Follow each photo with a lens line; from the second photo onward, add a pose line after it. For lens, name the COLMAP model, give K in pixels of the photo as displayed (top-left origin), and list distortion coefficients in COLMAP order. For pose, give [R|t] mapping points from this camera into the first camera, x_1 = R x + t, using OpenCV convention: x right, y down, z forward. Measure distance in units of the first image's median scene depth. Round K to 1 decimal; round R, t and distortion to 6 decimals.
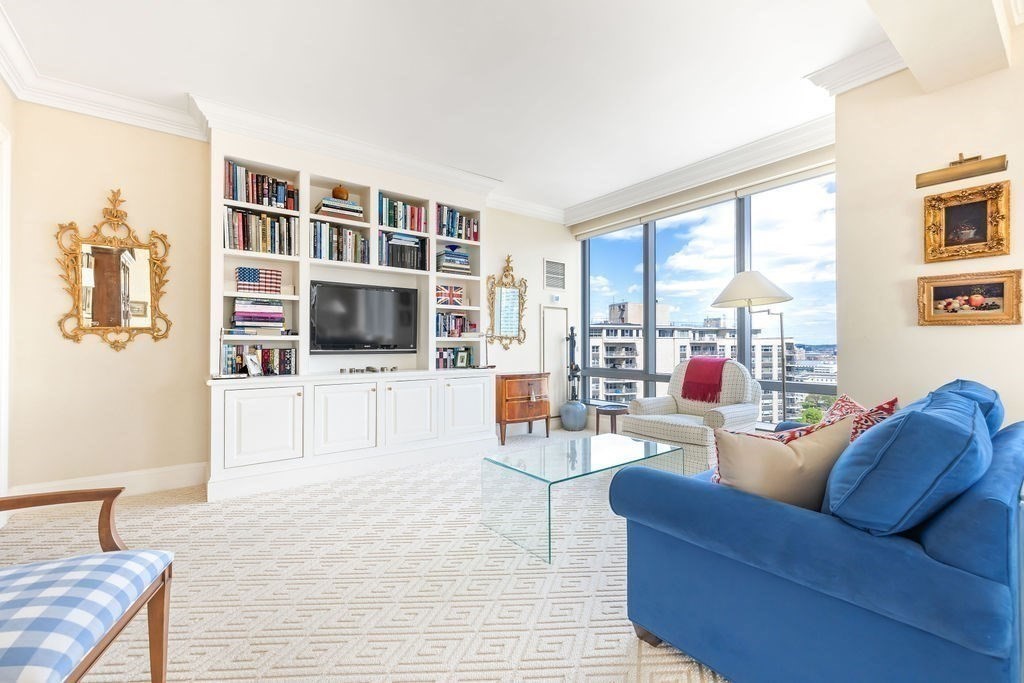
lens RADIAL K [[437.1, 0, 511.4], [0, 437.1, 342.0], [0, 0, 1]] dist [-0.002683, 0.001364]
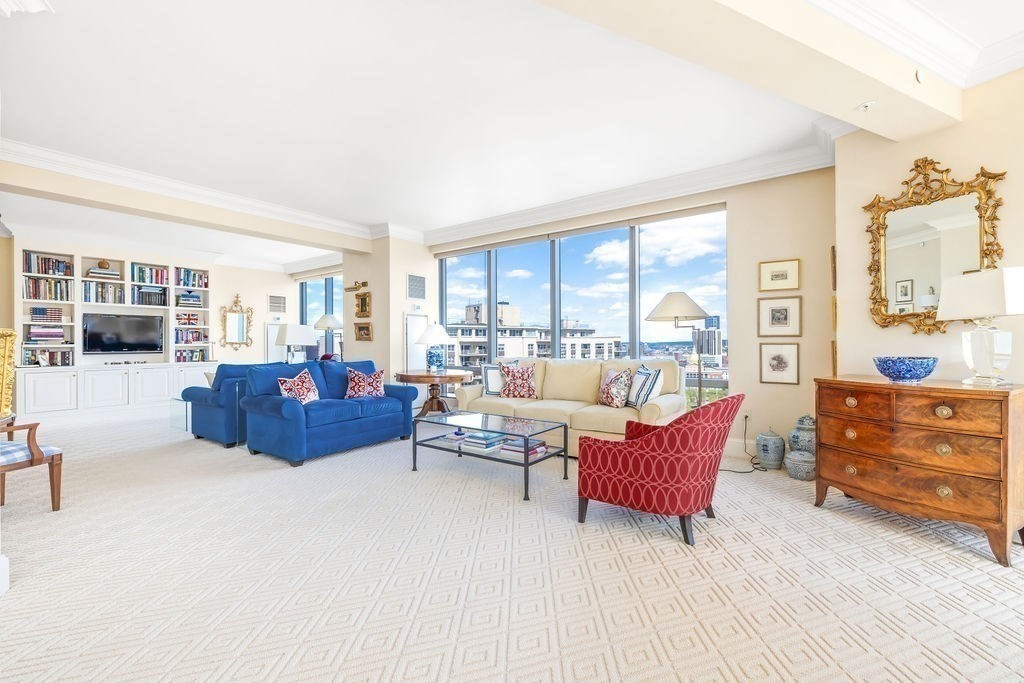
lens RADIAL K [[437.1, 0, 515.0], [0, 437.1, 342.8], [0, 0, 1]] dist [-0.002683, 0.001364]
pose [[0.954123, -0.004505, 0.299381, 0.598948], [0.003097, 0.999982, 0.005179, -0.020416], [-0.299398, -0.004014, 0.954120, -1.069432]]
